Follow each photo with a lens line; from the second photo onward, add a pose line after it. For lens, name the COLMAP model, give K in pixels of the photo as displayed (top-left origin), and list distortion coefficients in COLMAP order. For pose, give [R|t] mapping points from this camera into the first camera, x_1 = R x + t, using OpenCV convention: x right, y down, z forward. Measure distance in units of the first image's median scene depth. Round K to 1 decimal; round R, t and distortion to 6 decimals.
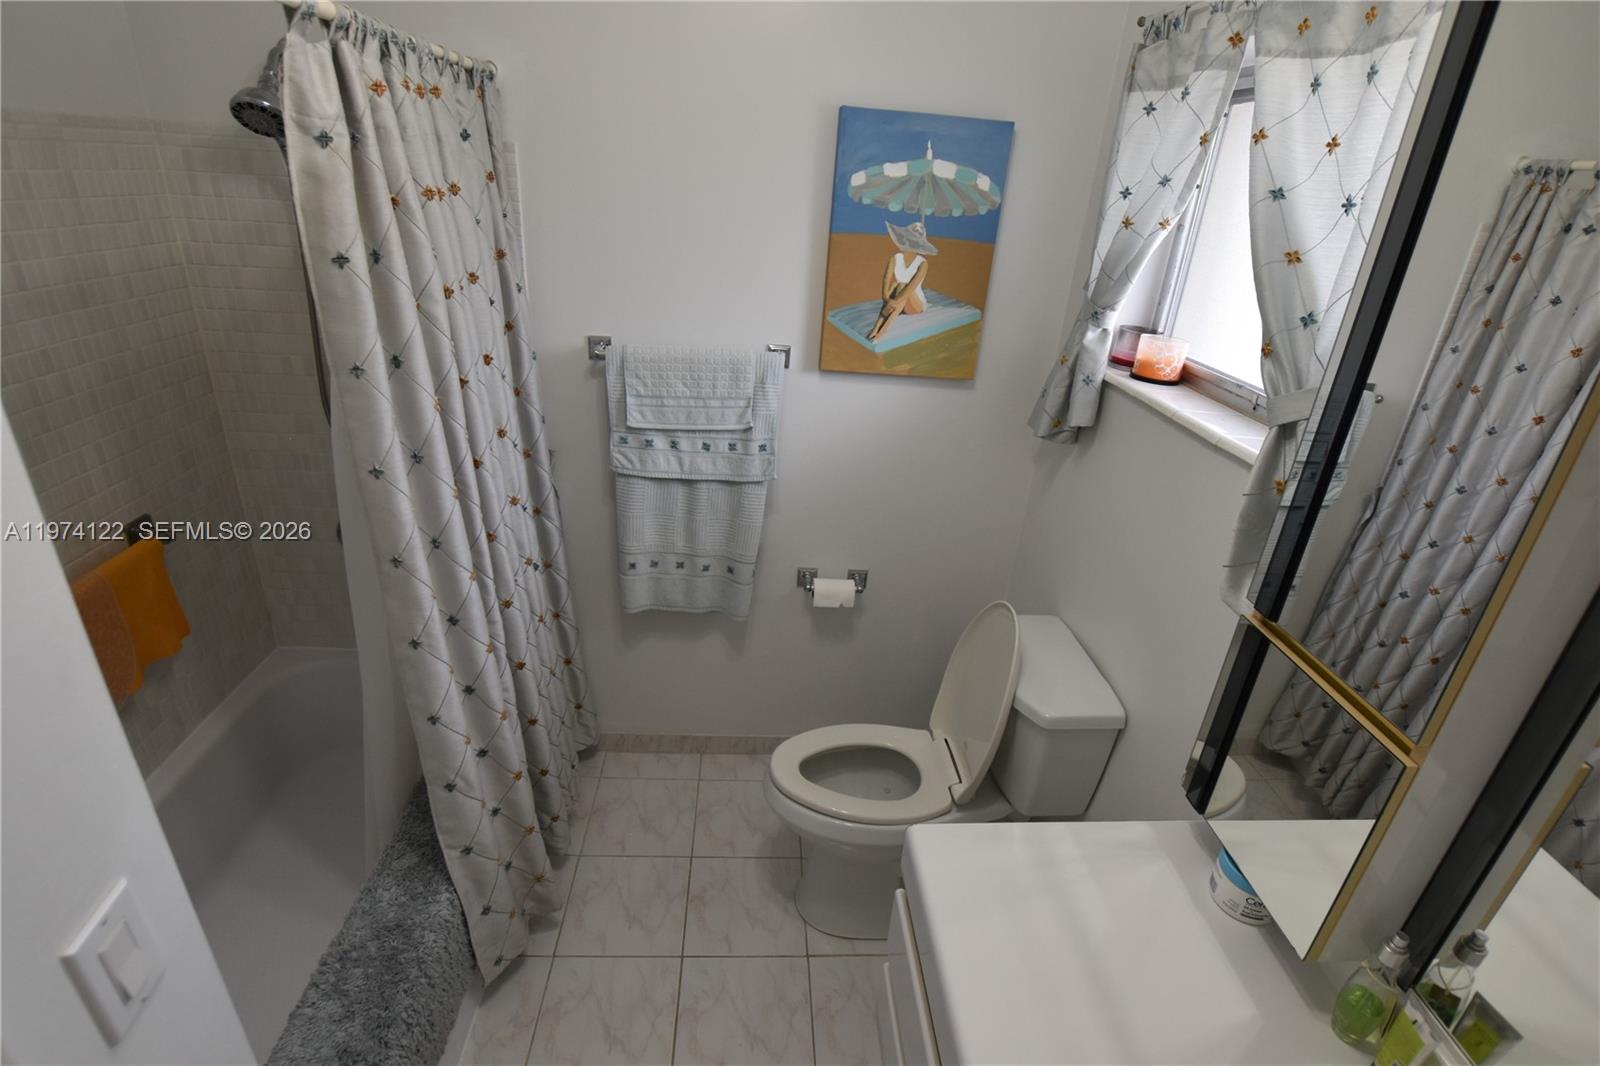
lens RADIAL K [[735.0, 0, 798.9], [0, 735.0, 528.6], [0, 0, 1]] dist [-0.053935, 0.009148]
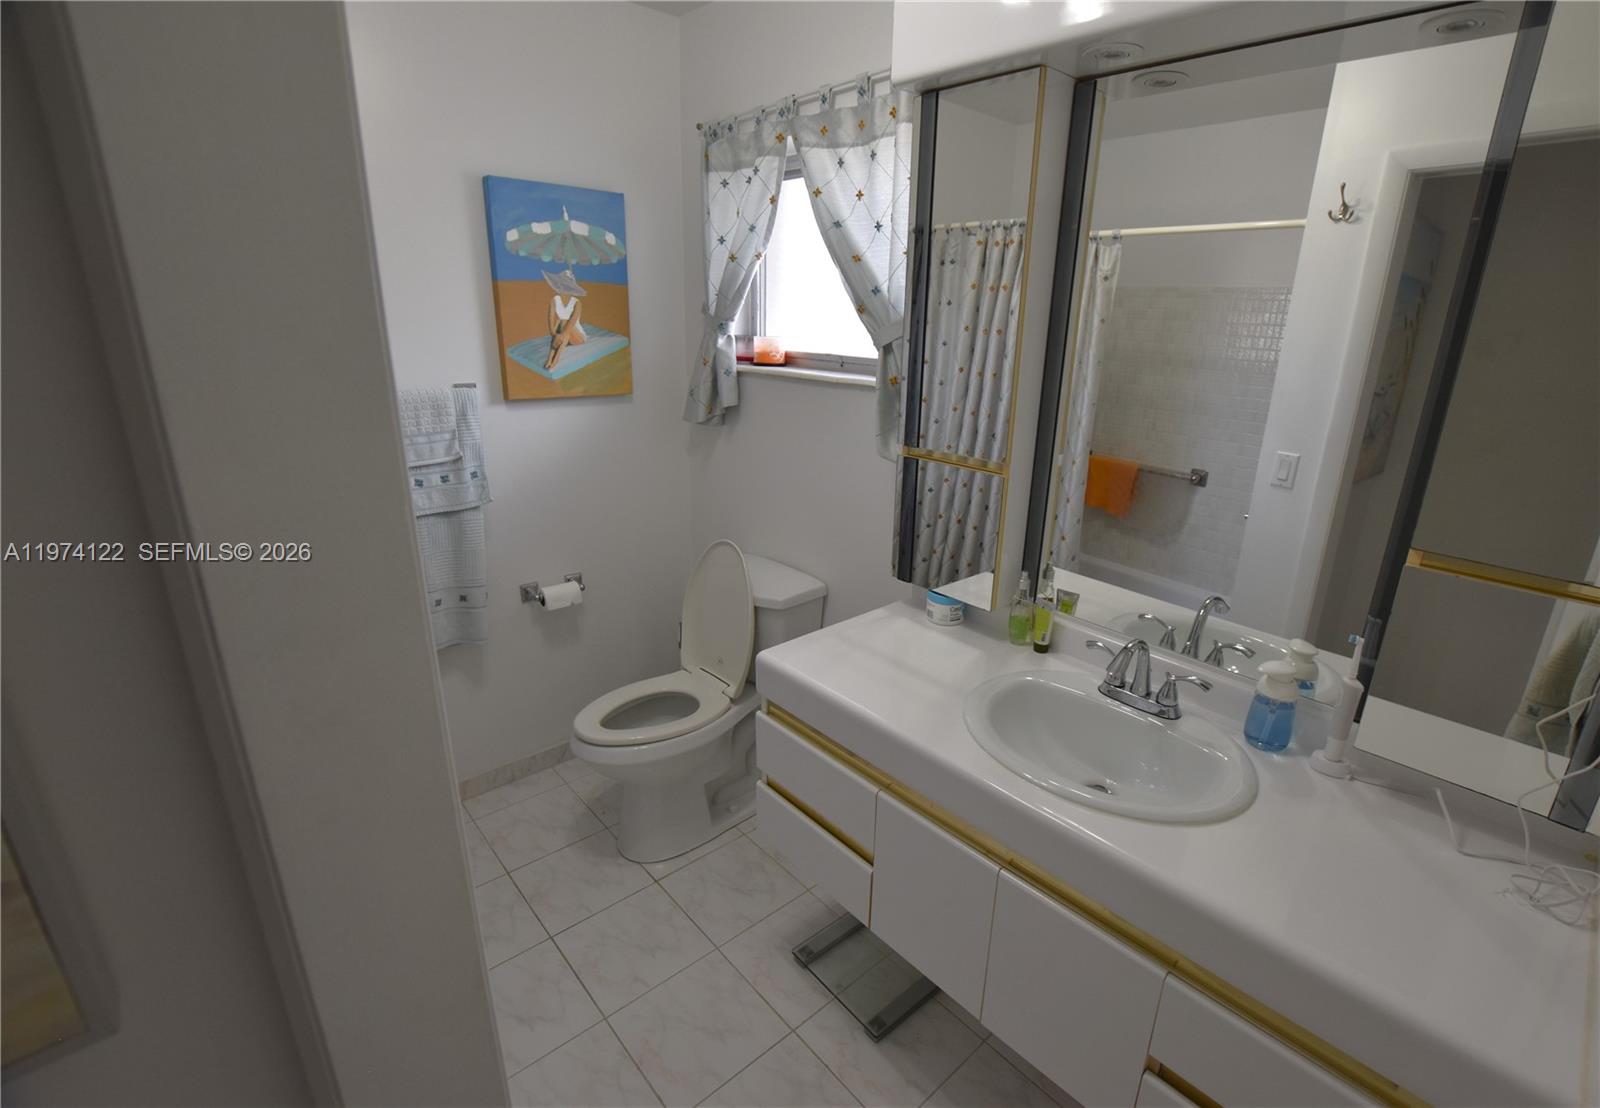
lens RADIAL K [[725.2, 0, 800.0], [0, 725.2, 554.0], [0, 0, 1]] dist [-0.049531, 0.000320]
pose [[0.786721, -0.231332, 0.572325, -0.336842], [0.284074, 0.958798, -0.002945, 0.158650], [-0.548063, 0.164900, 0.820021, -0.135304]]
